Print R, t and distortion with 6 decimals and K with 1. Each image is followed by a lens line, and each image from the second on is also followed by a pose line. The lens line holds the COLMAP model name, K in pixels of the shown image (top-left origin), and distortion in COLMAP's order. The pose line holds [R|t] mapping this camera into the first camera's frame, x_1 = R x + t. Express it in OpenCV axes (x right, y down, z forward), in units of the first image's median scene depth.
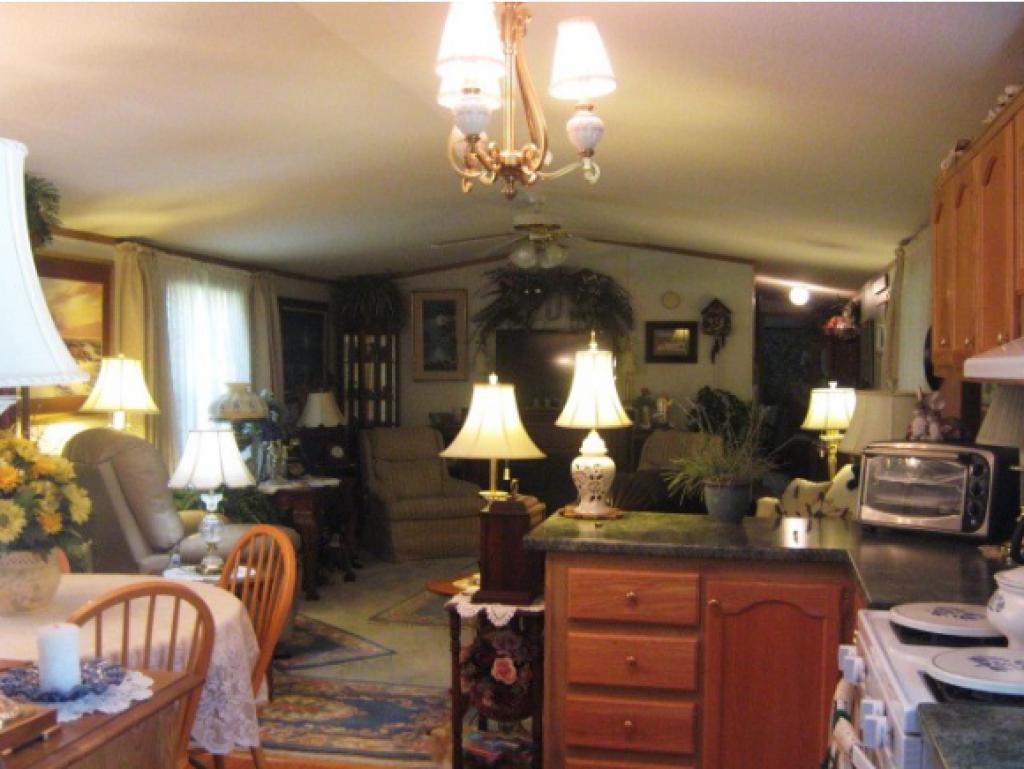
lens RADIAL K [[1142.1, 0, 513.1], [0, 1142.1, 398.2], [0, 0, 1]] dist [-0.097803, 0.015210]
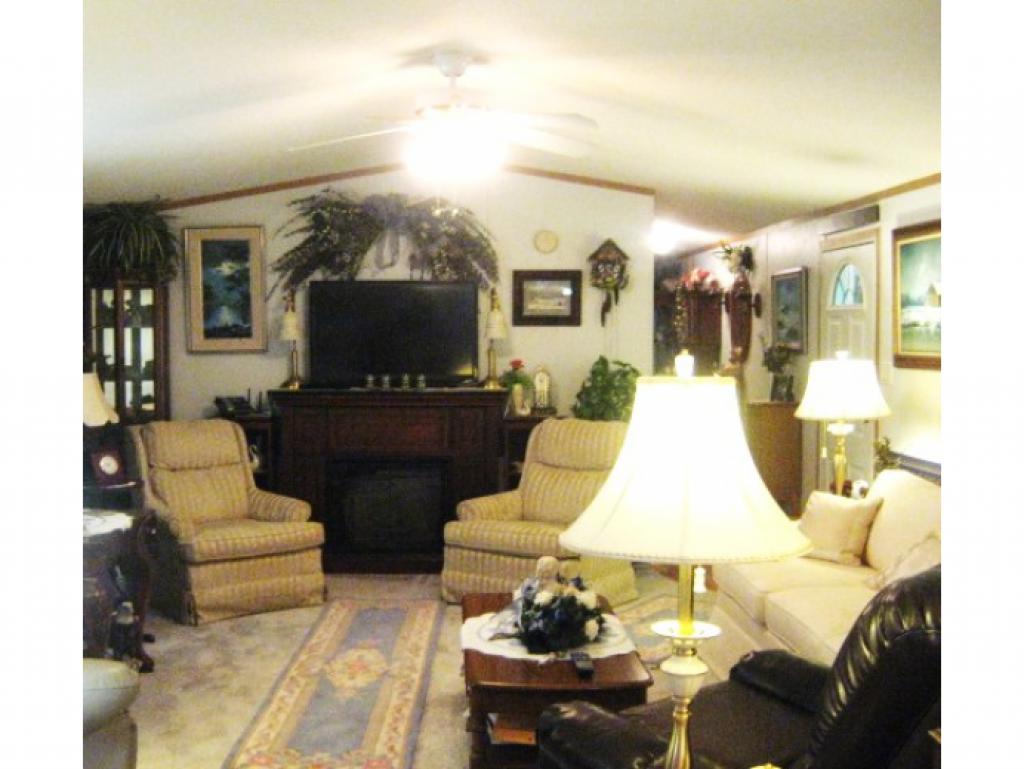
lens RADIAL K [[1255.3, 0, 511.5], [0, 1255.3, 387.2], [0, 0, 1]] dist [-0.102111, 0.005431]
pose [[0.975089, -0.014720, 0.221325, -0.066341], [0.011156, 0.999787, 0.017342, -0.005020], [-0.221533, -0.014441, 0.975046, 0.199941]]
